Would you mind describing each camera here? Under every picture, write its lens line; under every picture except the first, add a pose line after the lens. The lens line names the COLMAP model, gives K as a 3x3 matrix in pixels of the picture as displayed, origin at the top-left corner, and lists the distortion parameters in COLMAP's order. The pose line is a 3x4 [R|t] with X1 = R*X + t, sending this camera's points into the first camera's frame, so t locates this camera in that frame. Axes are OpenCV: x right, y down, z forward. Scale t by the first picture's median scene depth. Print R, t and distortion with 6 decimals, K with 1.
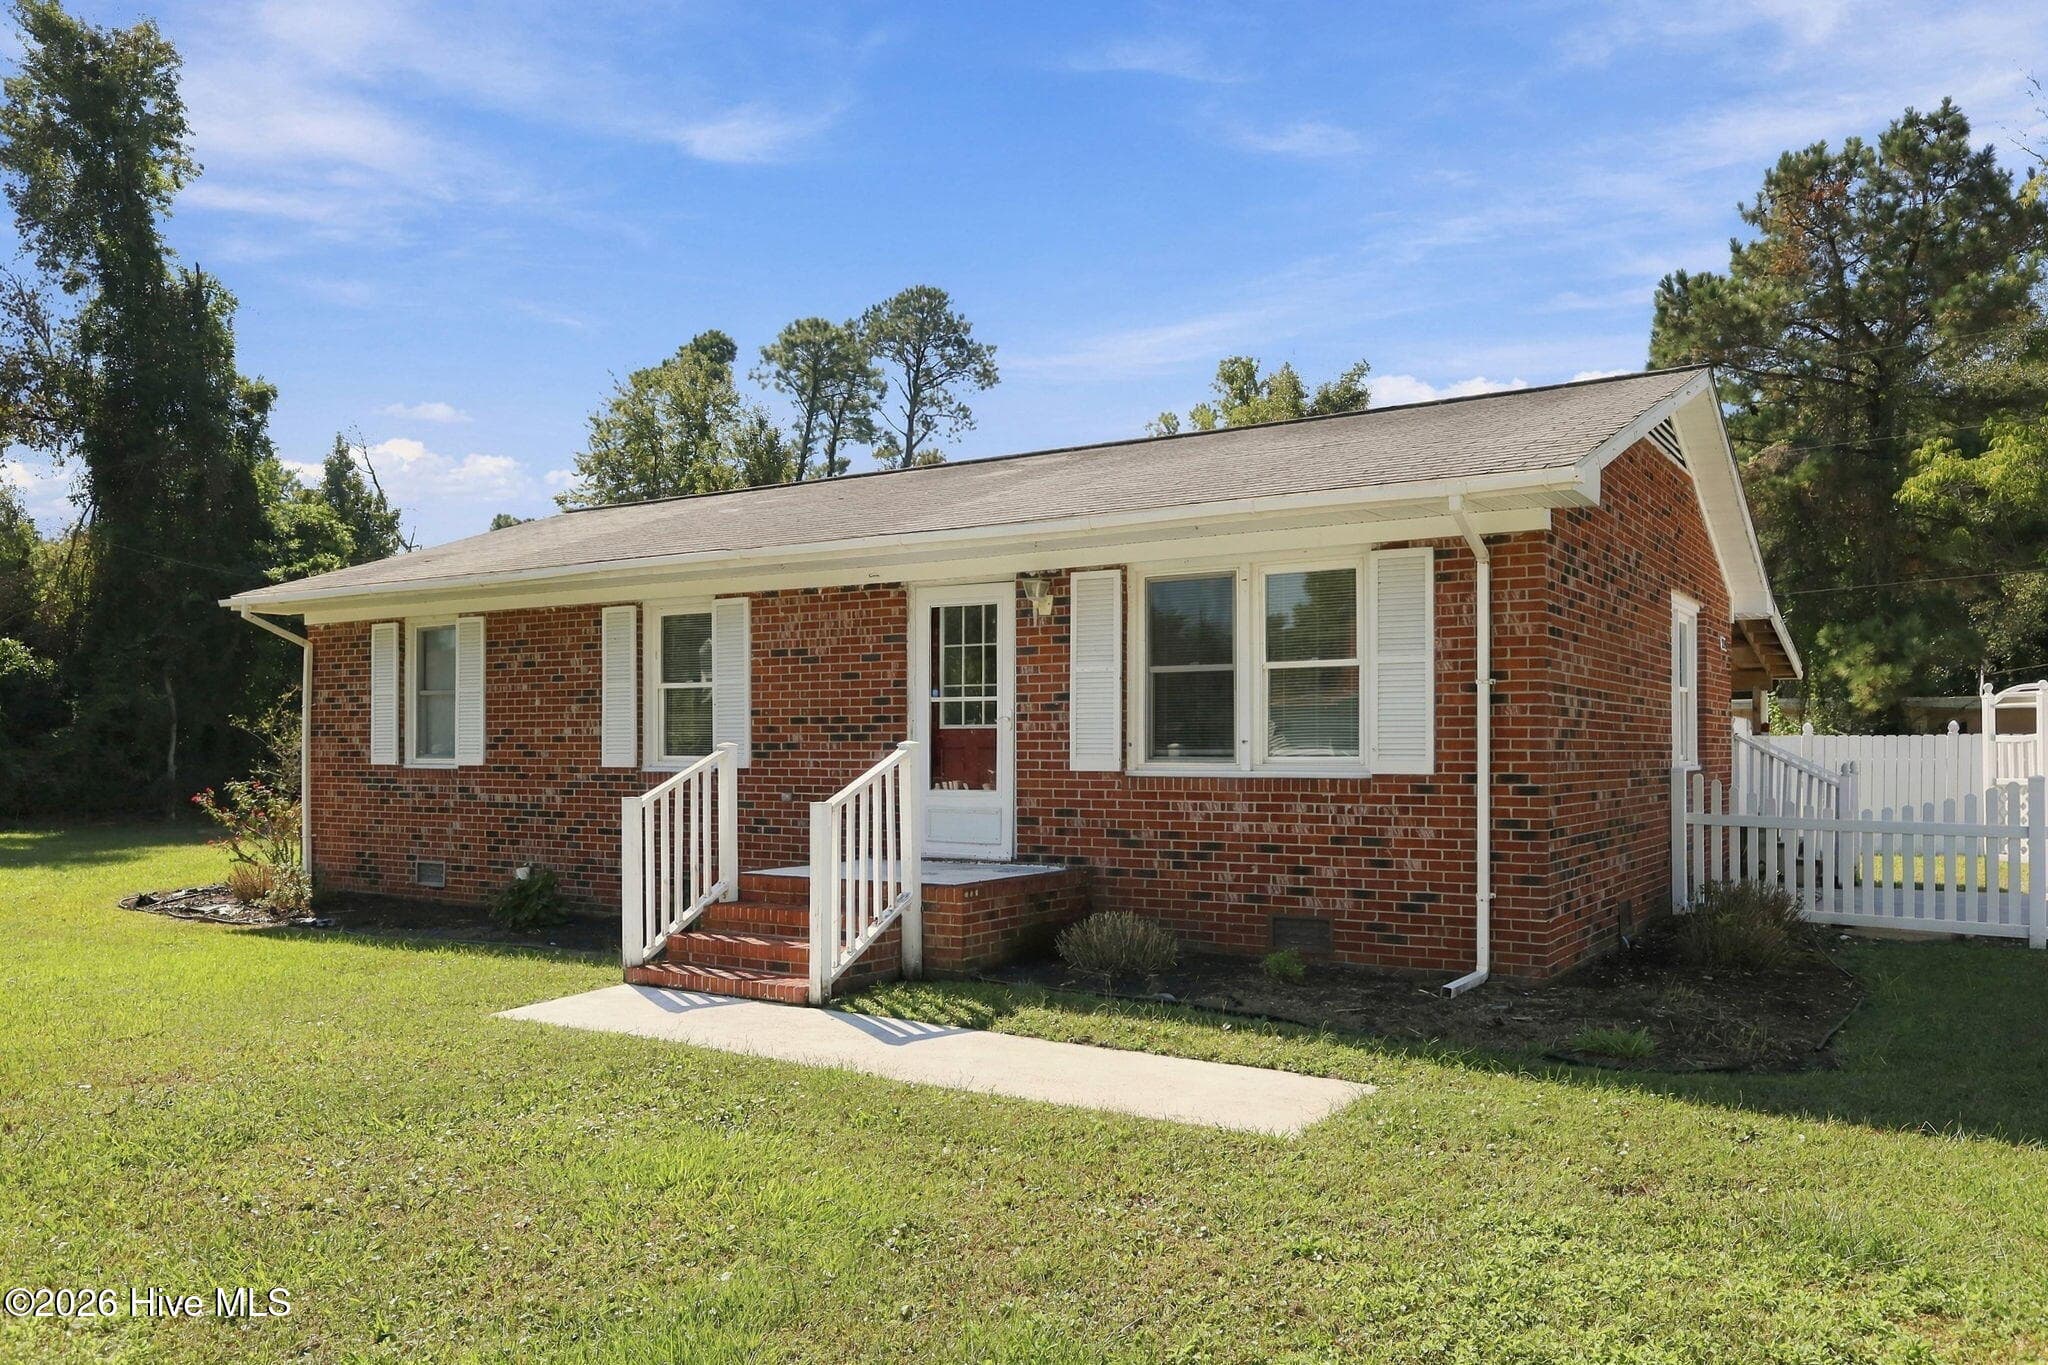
lens RADIAL K [[1508.6, 0, 1047.9], [0, 1508.6, 734.6], [0, 0, 1]] dist [-0.098740, -0.001167]
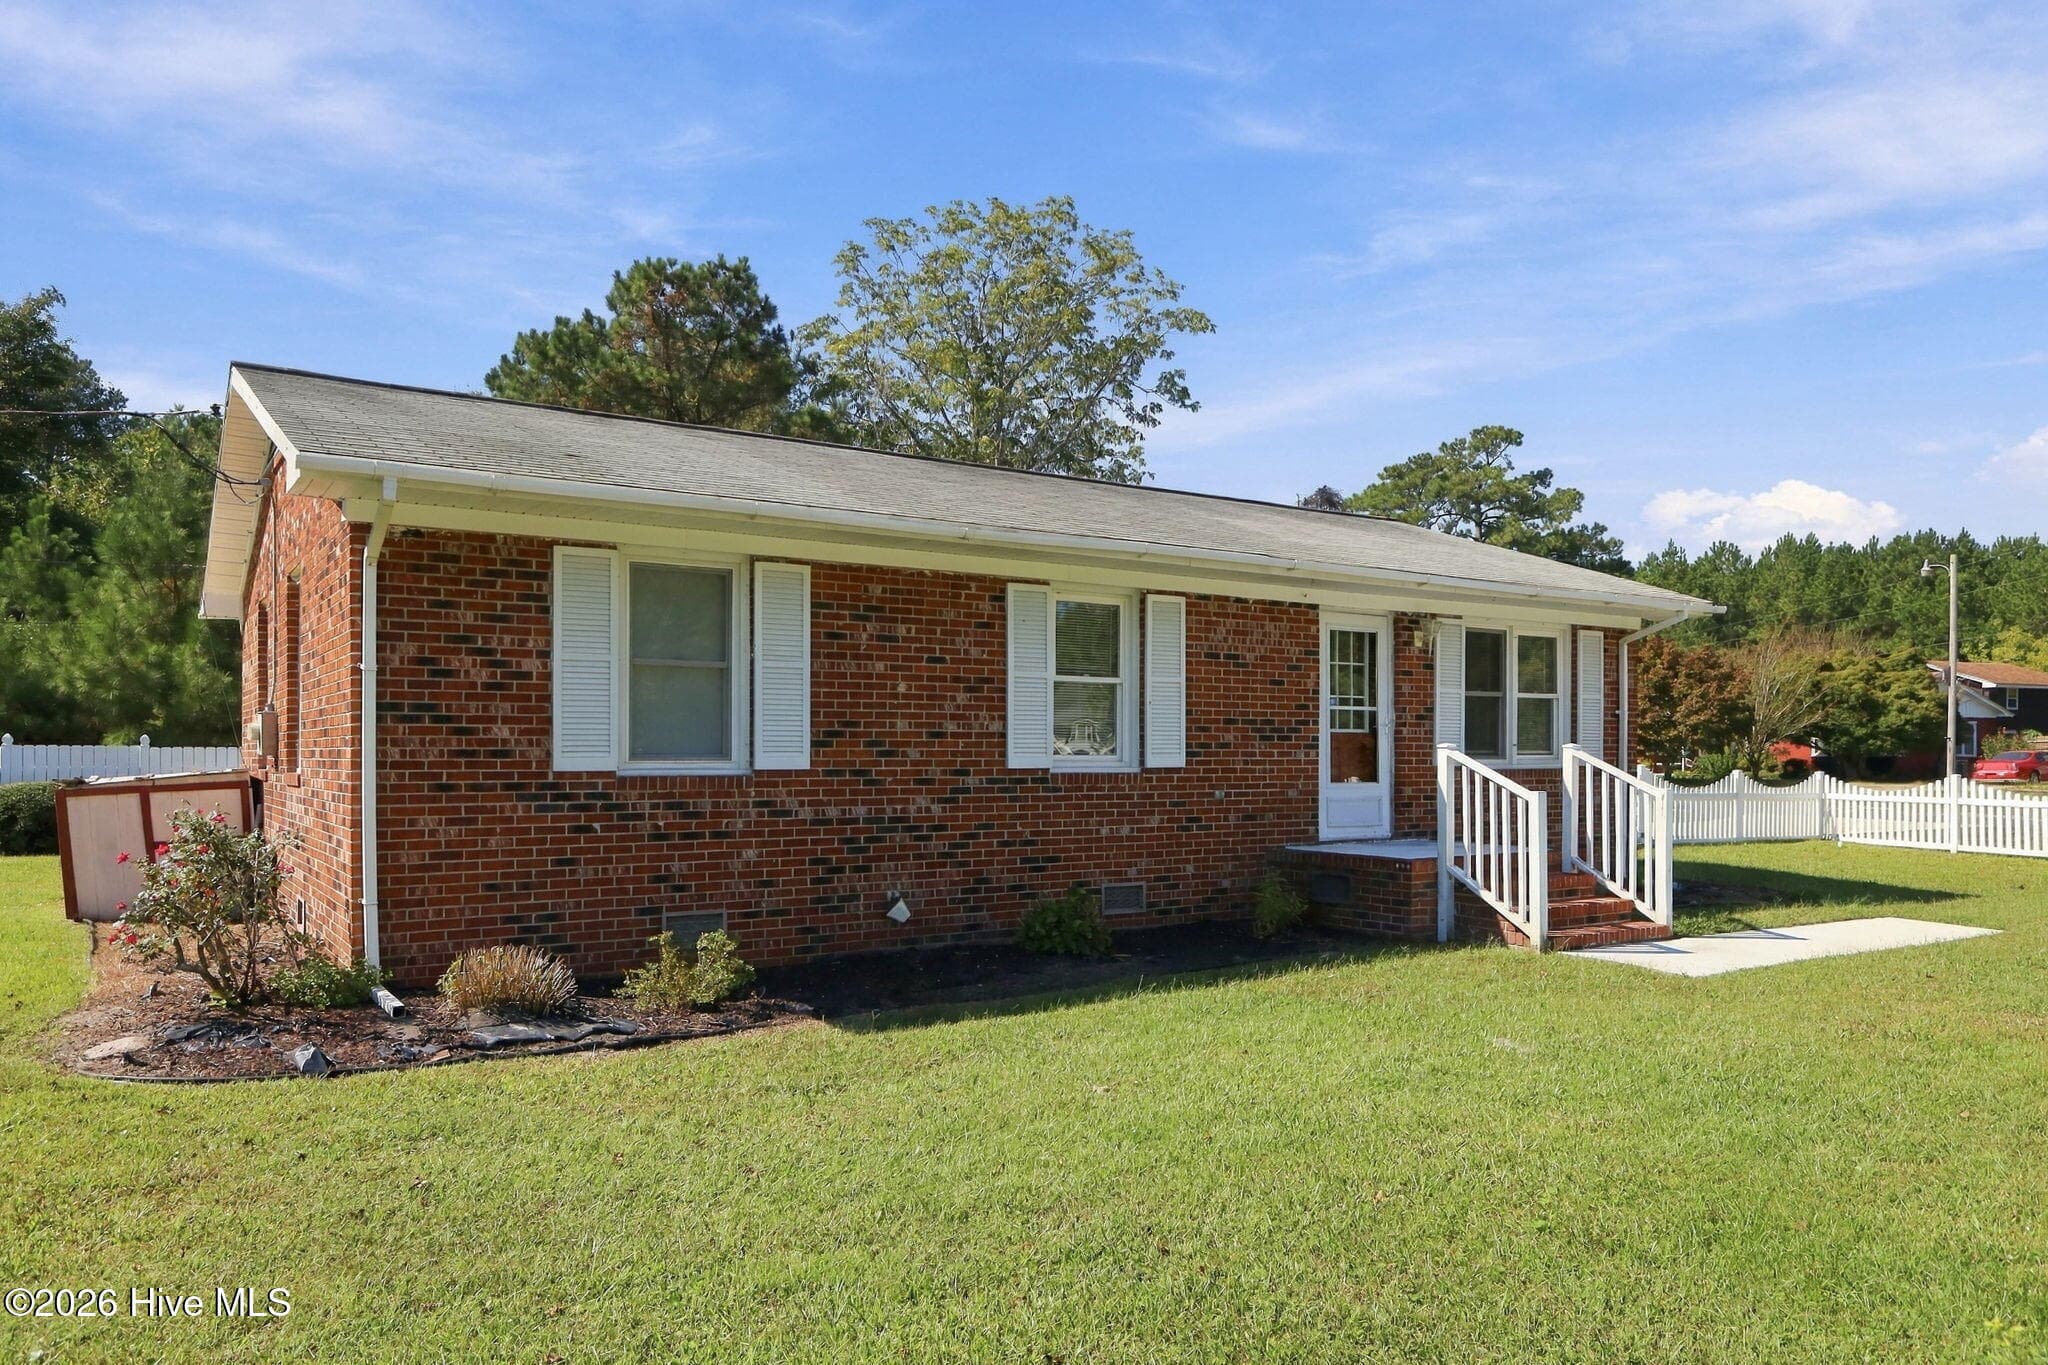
lens RADIAL K [[1508.6, 0, 1047.9], [0, 1508.6, 734.6], [0, 0, 1]] dist [-0.098740, -0.001167]
pose [[0.401502, 0.010185, 0.915801, -1.180362], [-0.013480, 0.999896, -0.005210, 0.007037], [-0.915759, -0.010253, 0.401598, 0.691260]]
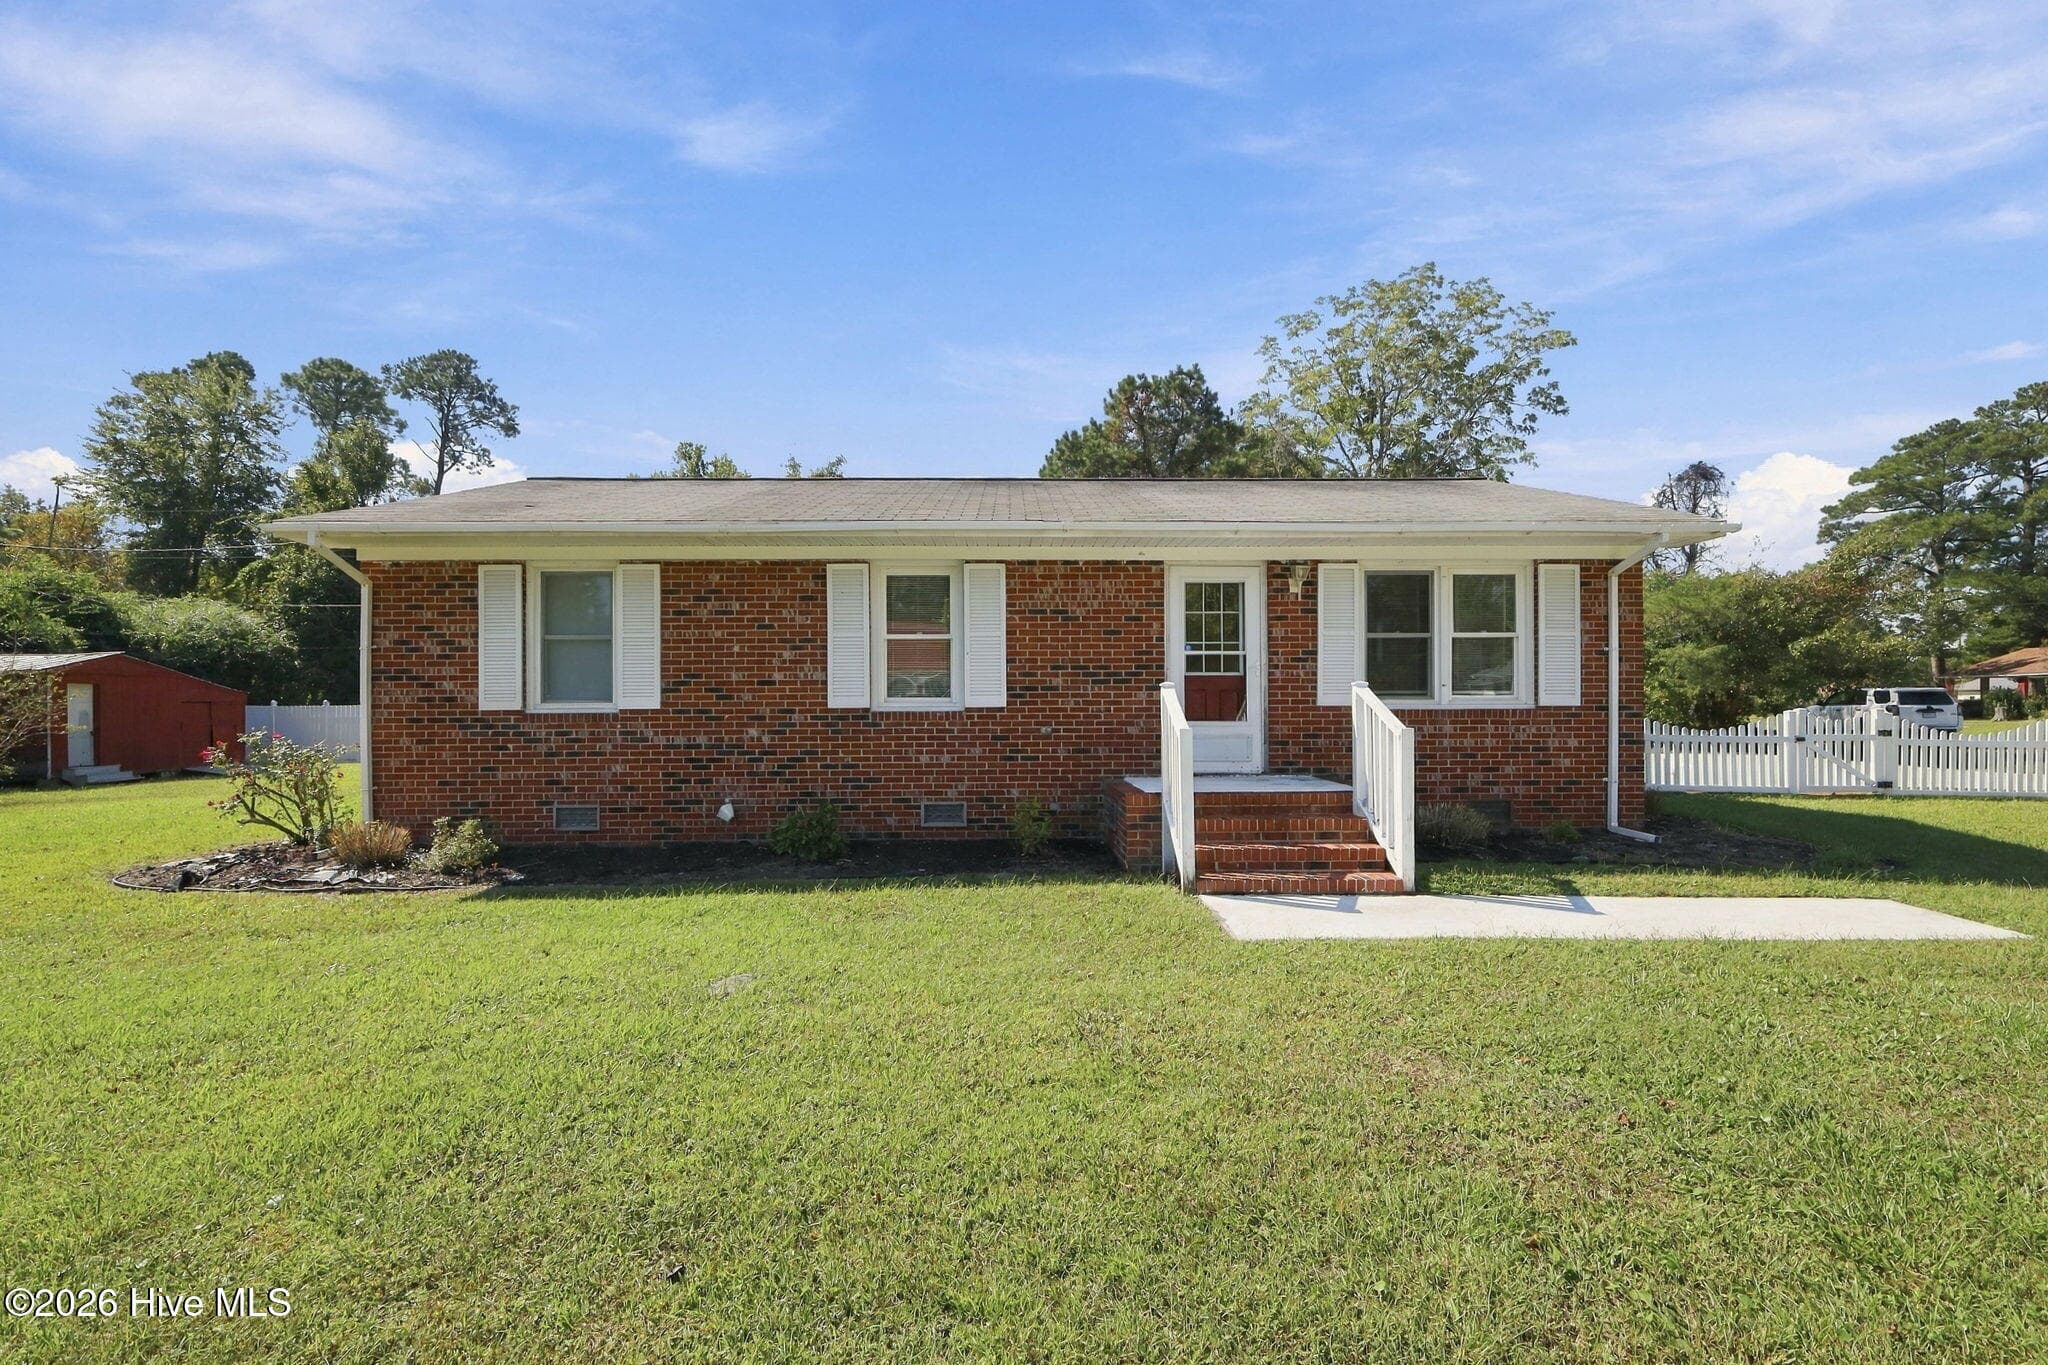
lens RADIAL K [[1508.6, 0, 1047.9], [0, 1508.6, 734.6], [0, 0, 1]] dist [-0.098740, -0.001167]
pose [[0.840683, -0.007547, 0.541476, -0.836070], [-0.001536, 0.999866, 0.016320, 0.024996], [-0.541526, -0.014552, 0.840558, -0.027756]]
